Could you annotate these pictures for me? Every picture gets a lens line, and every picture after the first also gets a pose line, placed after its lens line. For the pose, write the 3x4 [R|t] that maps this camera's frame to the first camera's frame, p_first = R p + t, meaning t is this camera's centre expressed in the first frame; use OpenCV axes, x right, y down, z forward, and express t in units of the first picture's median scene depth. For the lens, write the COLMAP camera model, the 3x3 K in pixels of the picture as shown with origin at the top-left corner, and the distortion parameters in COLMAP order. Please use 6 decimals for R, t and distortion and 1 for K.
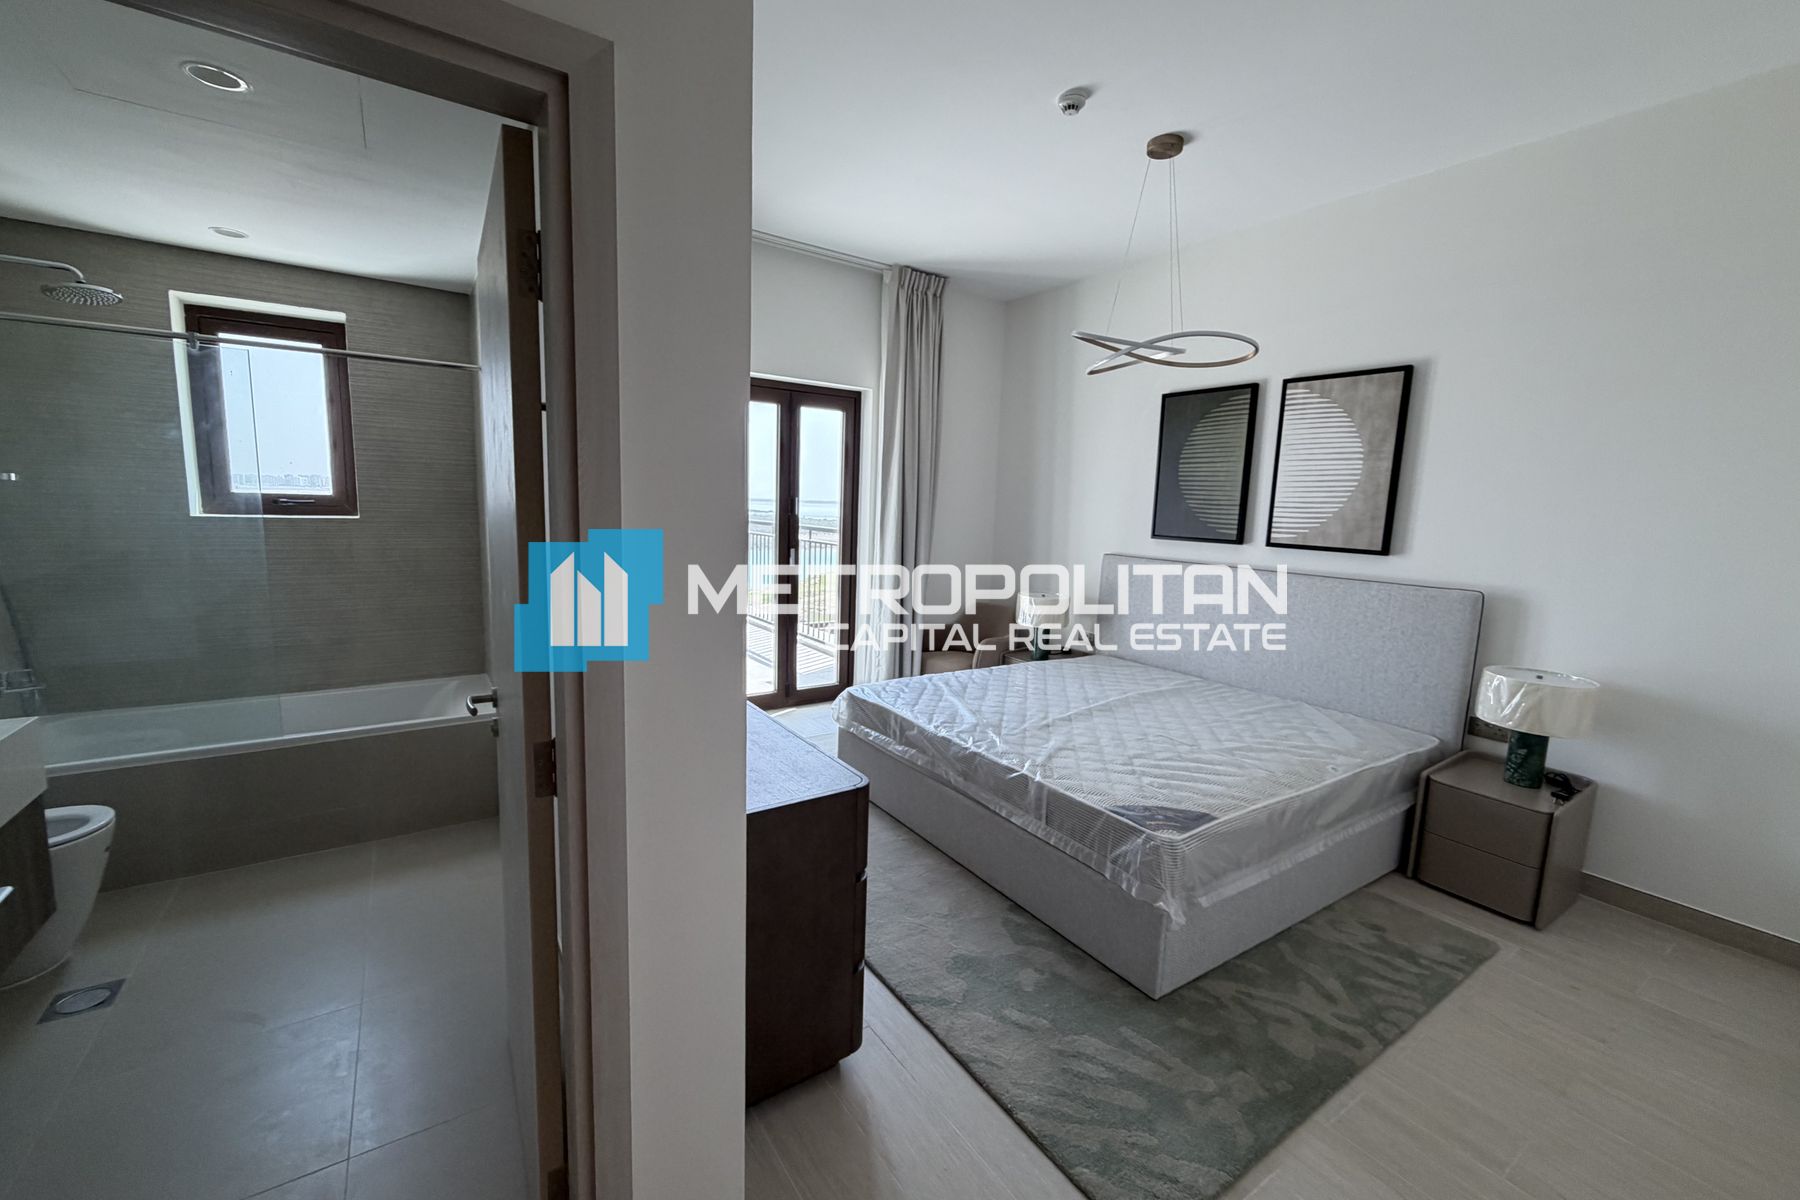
lens RADIAL K [[718.4, 0, 895.9], [0, 718.4, 601.5], [0, 0, 1]] dist [-0.000417, 0.000070]
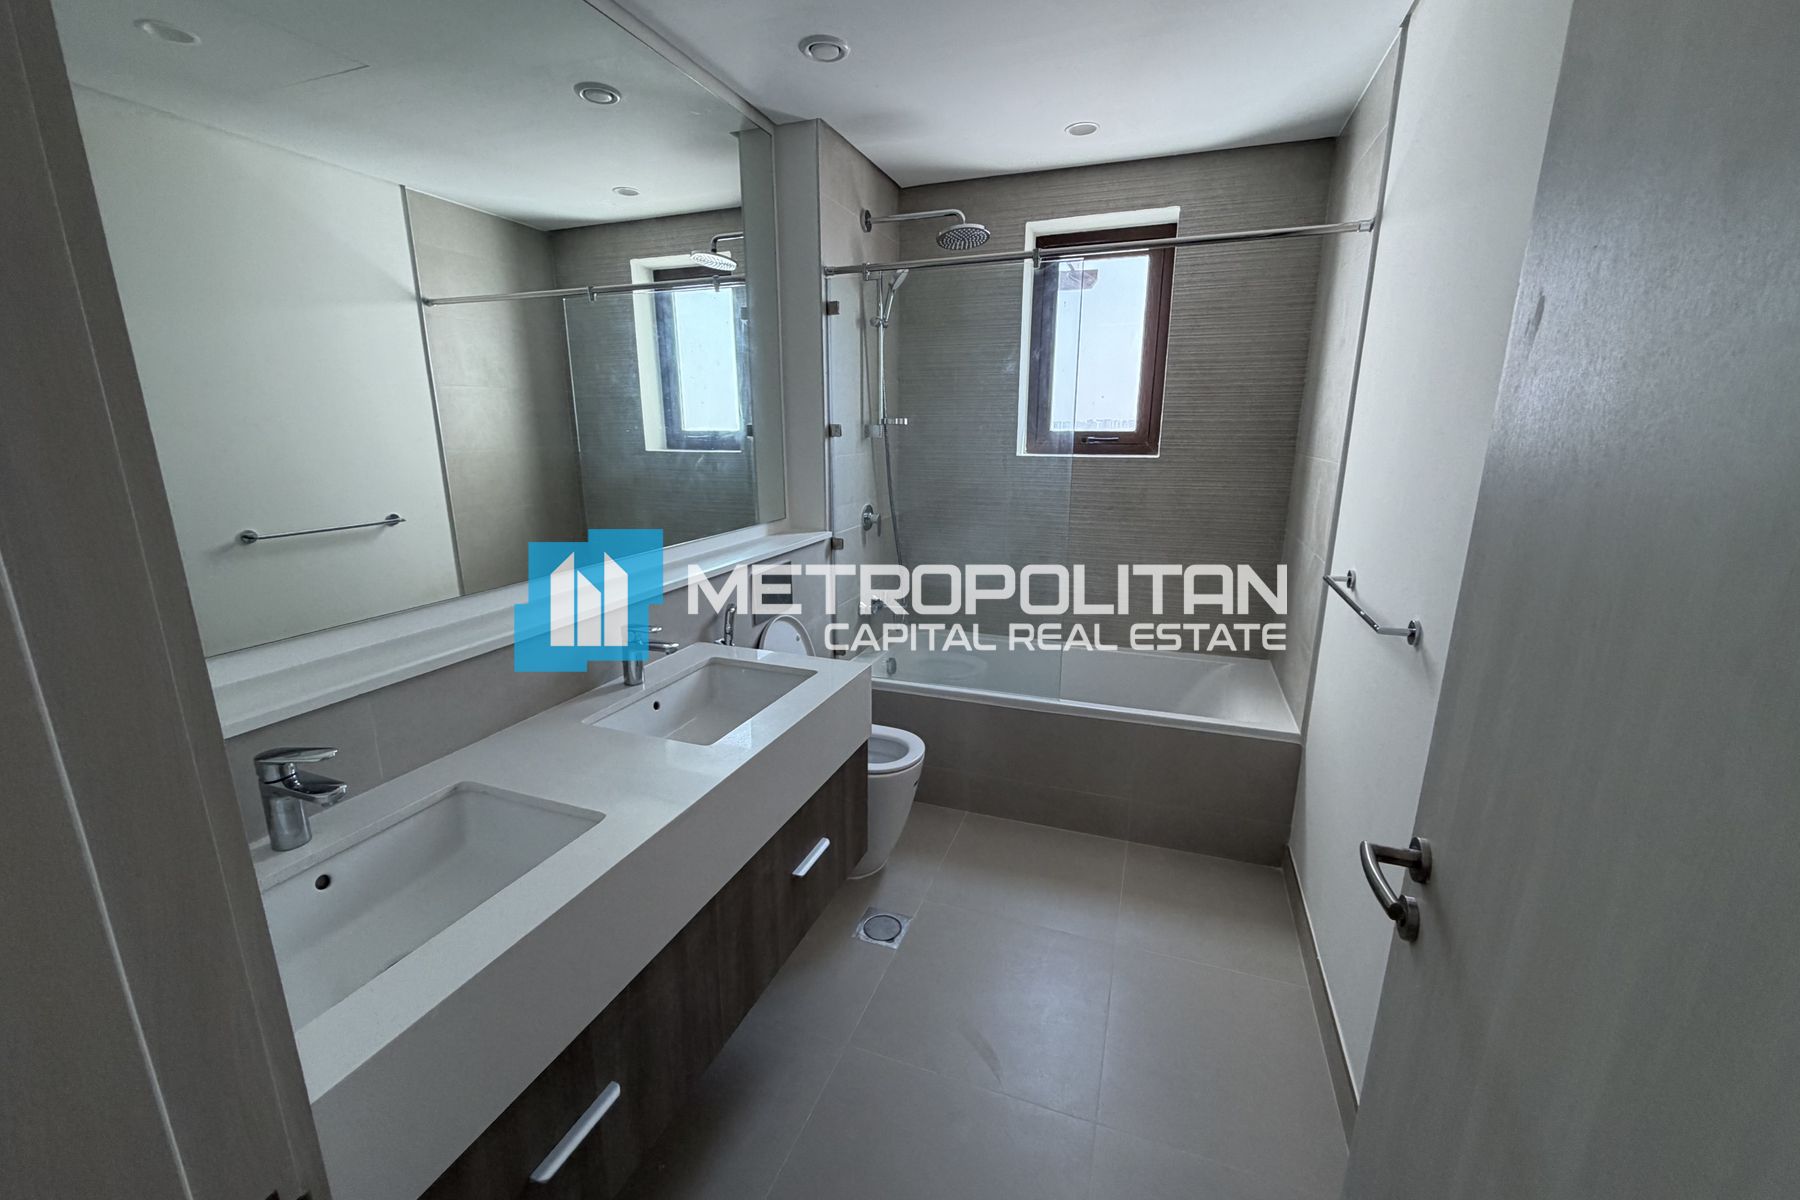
lens RADIAL K [[718.4, 0, 895.9], [0, 718.4, 601.5], [0, 0, 1]] dist [-0.000417, 0.000070]
pose [[0.583034, 0.158488, -0.796840, -0.247921], [-0.092992, 0.987361, 0.128341, -0.031094], [0.807108, -0.000727, 0.590403, 0.271114]]
